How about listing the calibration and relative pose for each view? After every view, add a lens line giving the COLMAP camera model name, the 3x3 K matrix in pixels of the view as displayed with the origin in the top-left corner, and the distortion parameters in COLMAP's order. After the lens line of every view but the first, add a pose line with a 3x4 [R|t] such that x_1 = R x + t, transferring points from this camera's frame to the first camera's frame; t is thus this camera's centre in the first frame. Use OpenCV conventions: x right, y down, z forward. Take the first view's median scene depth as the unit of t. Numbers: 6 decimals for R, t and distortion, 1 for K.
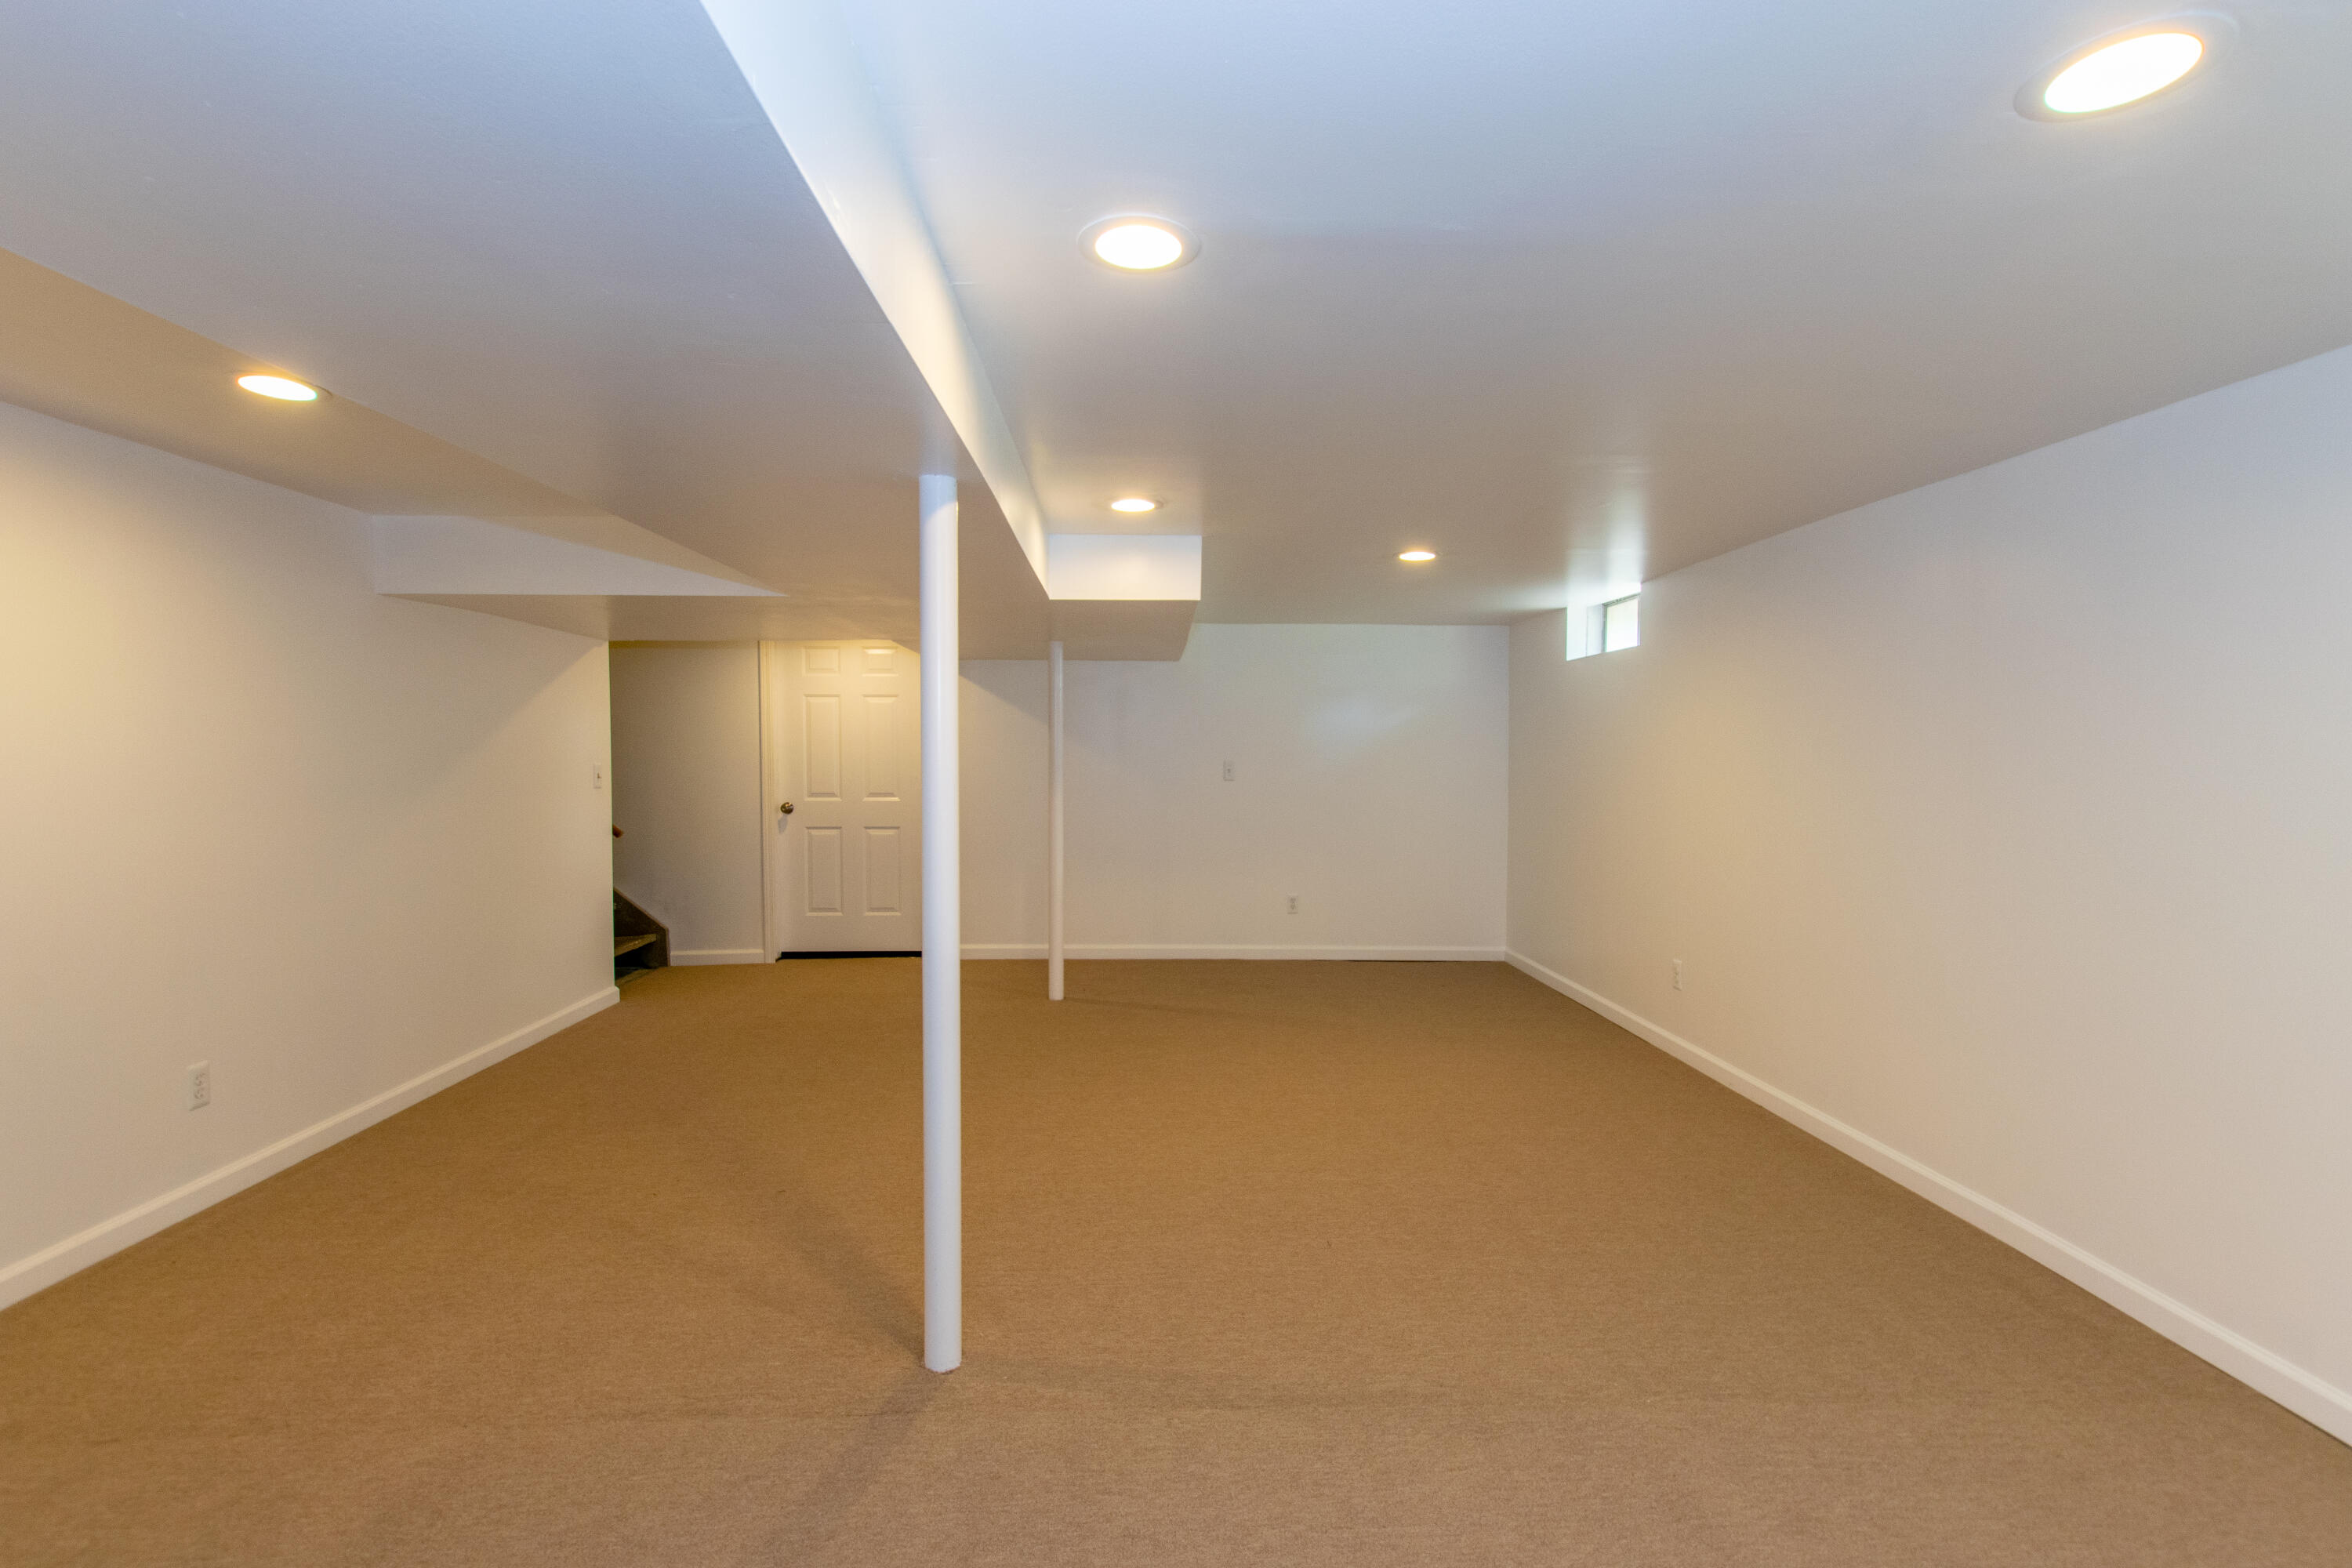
lens RADIAL K [[988.0, 0, 1176.0], [0, 988.0, 784.0], [0, 0, 1]] dist [0.002597, 0.000079]
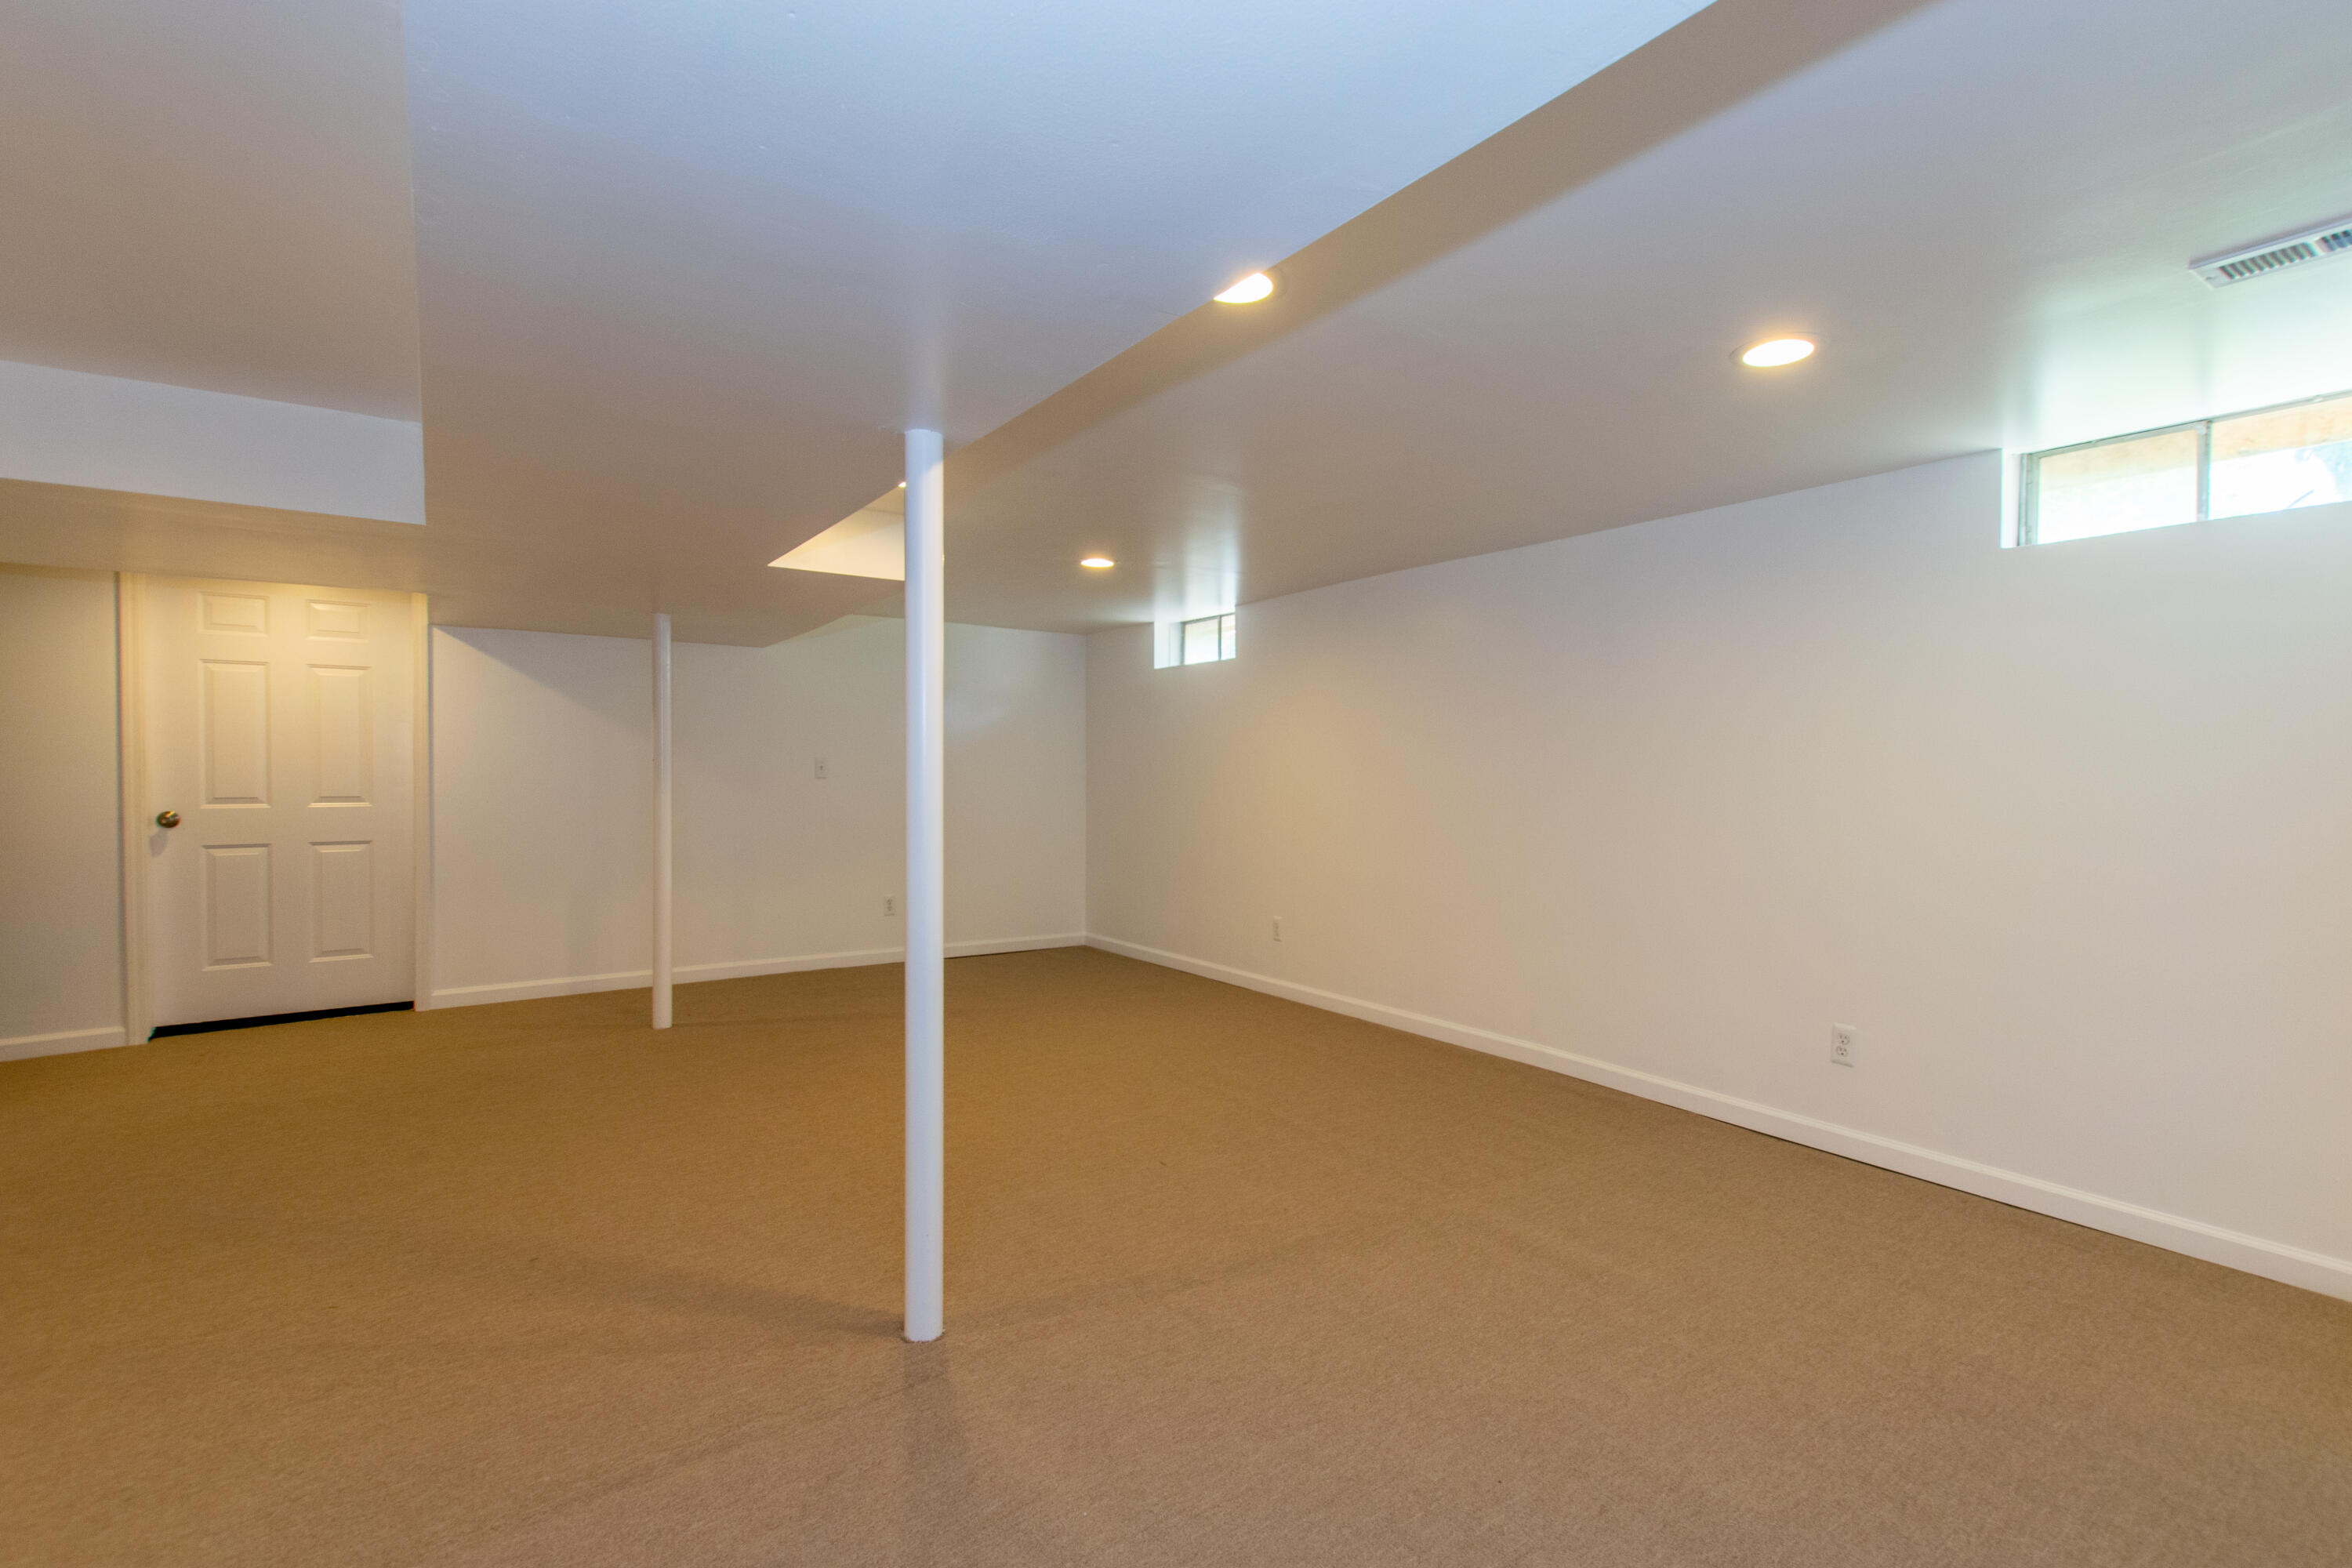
lens RADIAL K [[1027.0, 0, 1177.2], [0, 1027.0, 791.8], [0, 0, 1]] dist [0.002438, -0.000025]
pose [[0.838724, -0.009319, 0.544477, -0.195197], [0.013875, 0.999895, -0.004261, 0.018007], [-0.544380, 0.011129, 0.838765, -0.000495]]
